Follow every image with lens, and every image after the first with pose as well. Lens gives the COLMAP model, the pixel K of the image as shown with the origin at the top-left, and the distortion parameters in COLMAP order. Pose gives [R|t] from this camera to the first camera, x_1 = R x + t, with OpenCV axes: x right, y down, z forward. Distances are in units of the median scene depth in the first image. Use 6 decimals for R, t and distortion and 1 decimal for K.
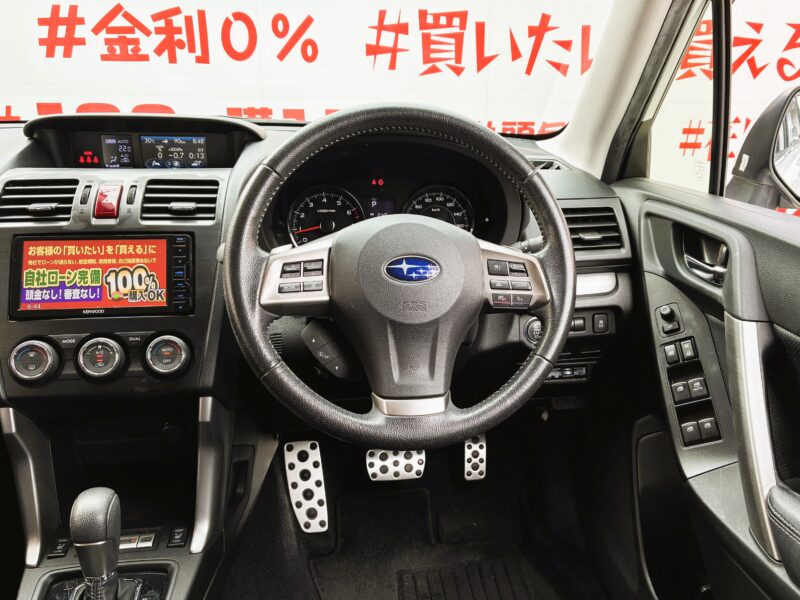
lens RADIAL K [[701.7, 0, 447.4], [0, 701.7, 312.8], [0, 0, 1]] dist [0.067238, -0.078709]
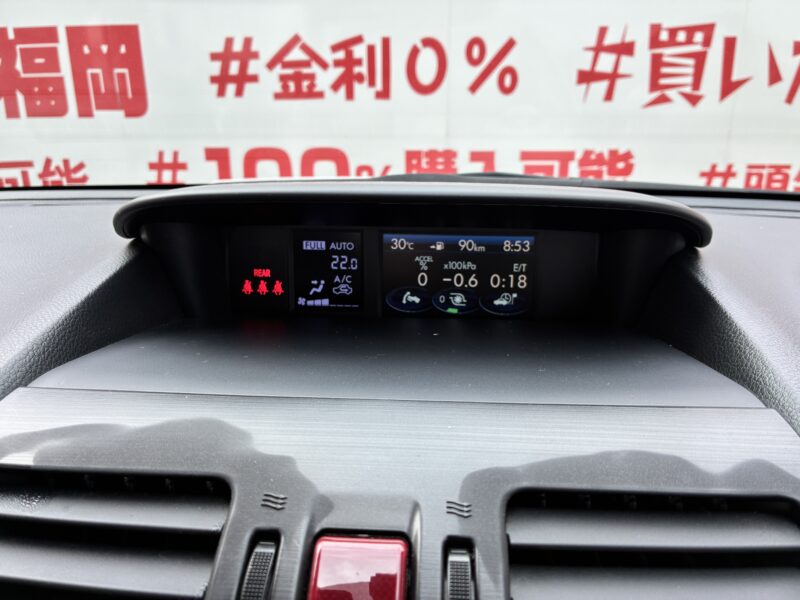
lens RADIAL K [[612.8, 0, 400.0], [0, 612.8, 300.0], [0, 0, 1]] dist [0.065549, -0.088796]
pose [[0.974753, 0.045876, -0.218520, -0.283724], [-0.054050, 0.998039, -0.031574, -0.165412], [0.216643, 0.042588, 0.975322, 0.544576]]
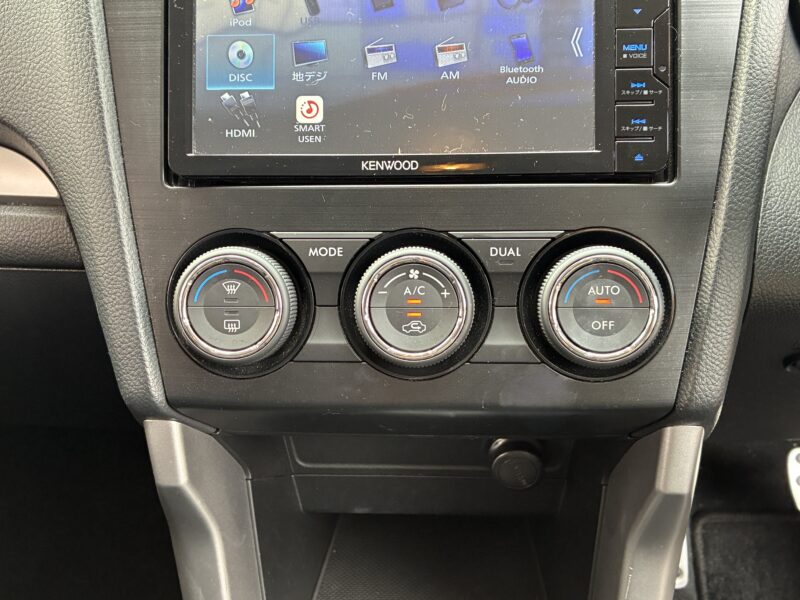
lens RADIAL K [[899.0, 0, 400.0], [0, 899.0, 300.0], [0, 0, 1]] dist [0.023349, -0.010375]
pose [[0.974822, 0.061835, -0.214240, -0.250280], [-0.023481, 0.983906, 0.177137, -0.009087], [0.221745, -0.167646, 0.960585, 0.364752]]
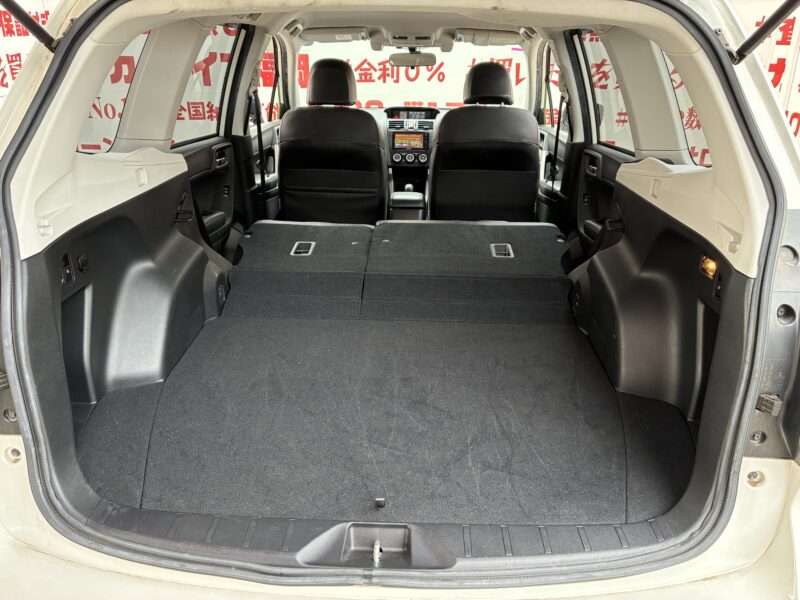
lens RADIAL K [[612.8, 0, 400.0], [0, 612.8, 300.0], [0, 0, 1]] dist [0.065549, -0.088796]
pose [[0.981122, 0.066347, -0.181651, 0.165400], [-0.059622, 0.997327, 0.042241, 0.528650], [0.183968, -0.030613, 0.982455, -1.948363]]
